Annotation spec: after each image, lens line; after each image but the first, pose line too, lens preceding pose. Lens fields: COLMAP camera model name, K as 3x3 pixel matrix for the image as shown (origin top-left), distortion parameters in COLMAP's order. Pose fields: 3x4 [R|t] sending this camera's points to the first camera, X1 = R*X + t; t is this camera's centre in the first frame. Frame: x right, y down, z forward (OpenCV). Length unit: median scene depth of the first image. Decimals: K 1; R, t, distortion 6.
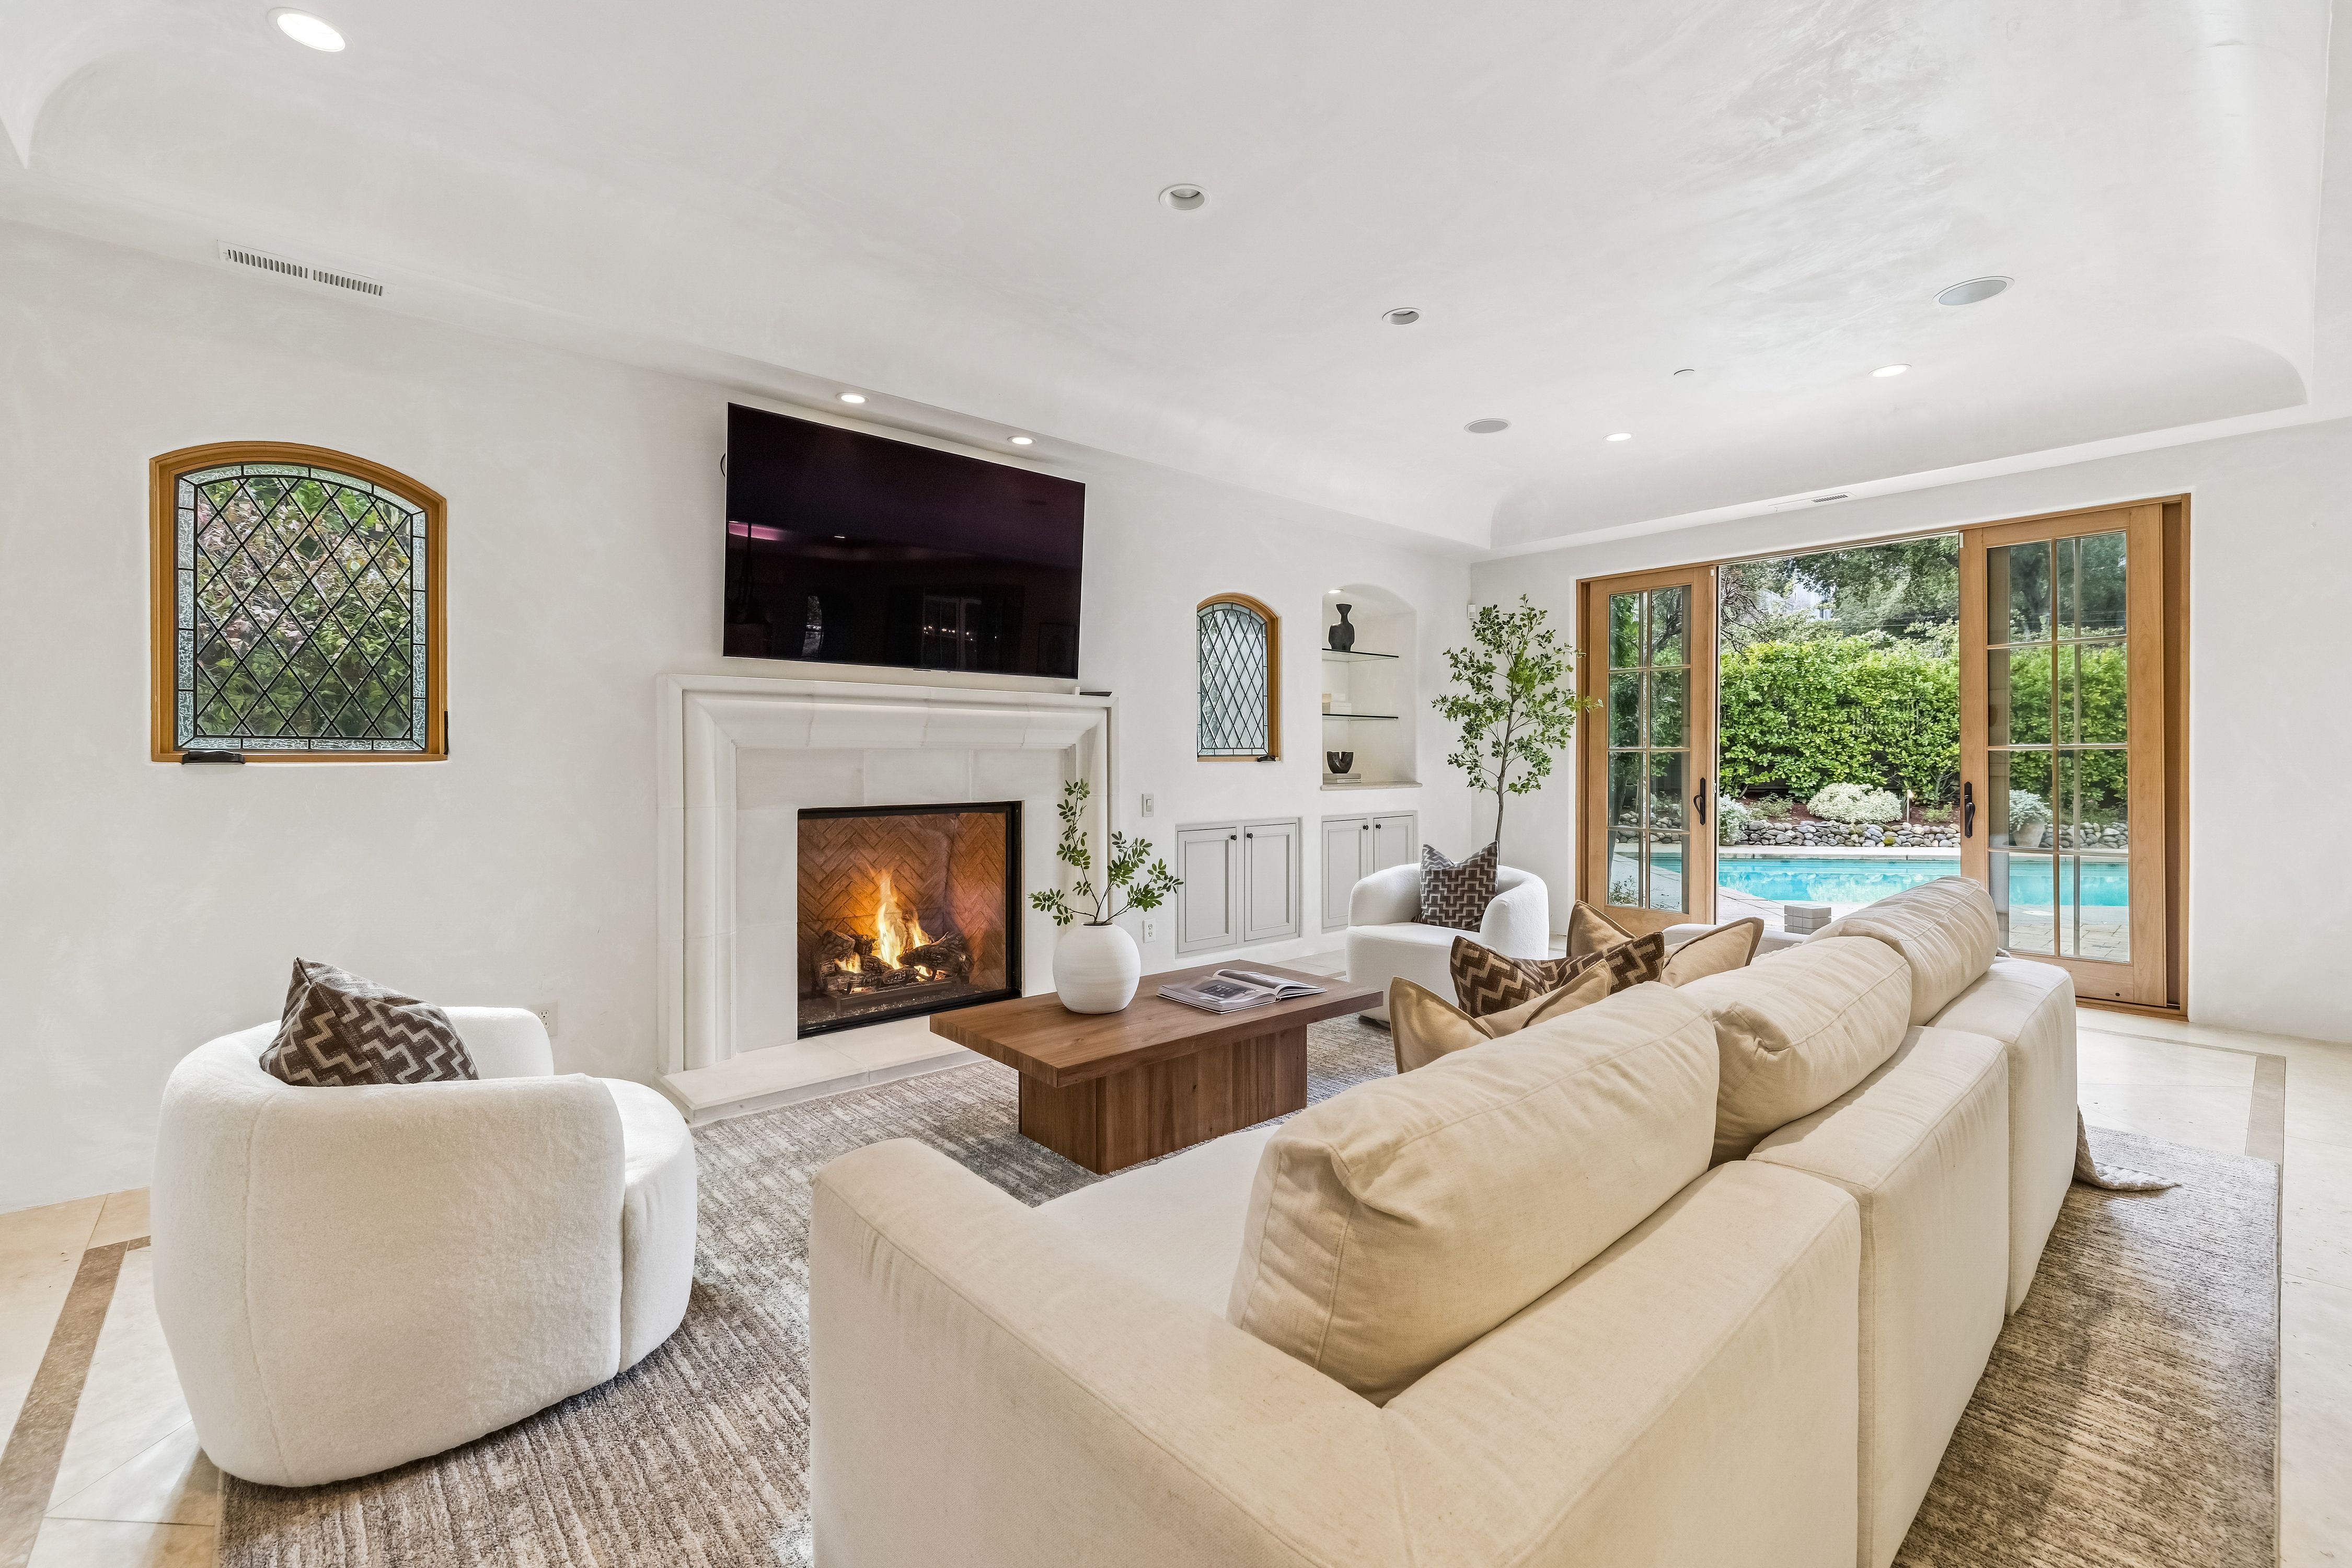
lens RADIAL K [[1001.5, 0, 1174.8], [0, 1001.5, 763.7], [0, 0, 1]] dist [0.000038, -0.000590]
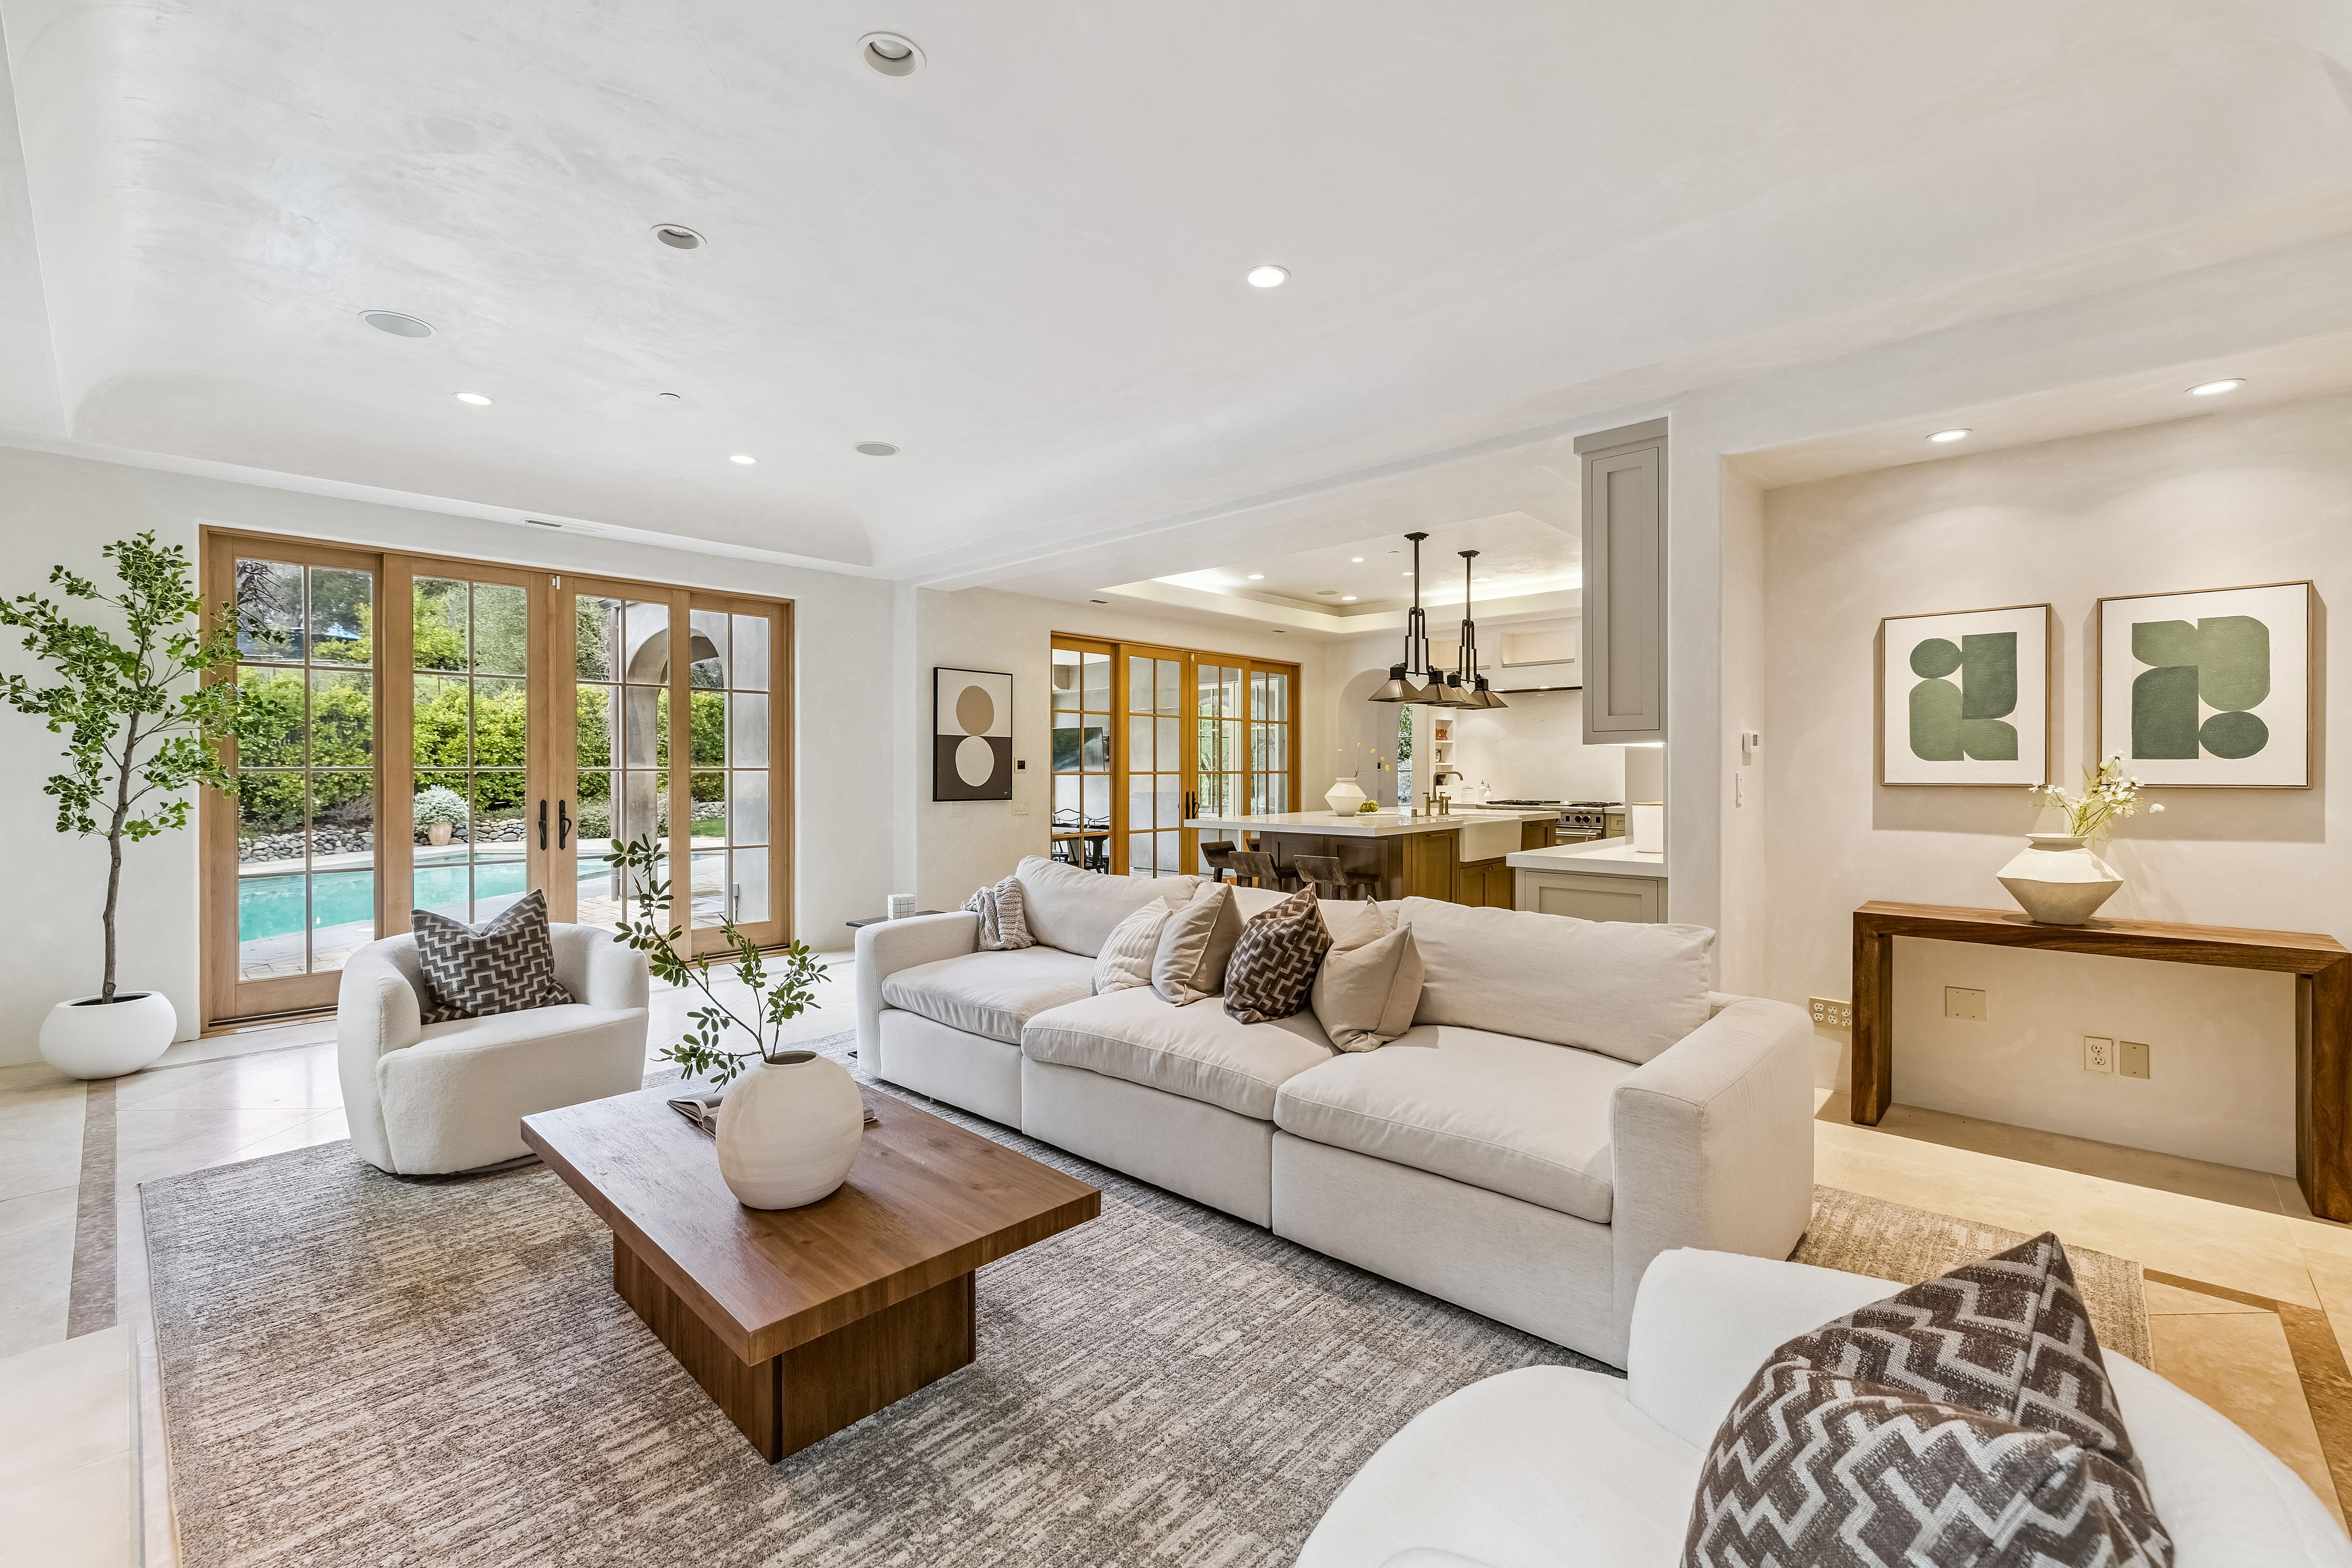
lens RADIAL K [[1001.5, 0, 1174.1], [0, 1001.5, 748.5], [0, 0, 1]] dist [0.000038, -0.000590]
pose [[-0.092893, 0.019528, 0.995485, -0.438825], [0.006988, 0.999796, -0.018961, -0.012576], [-0.995652, 0.005195, -0.093011, 0.487304]]
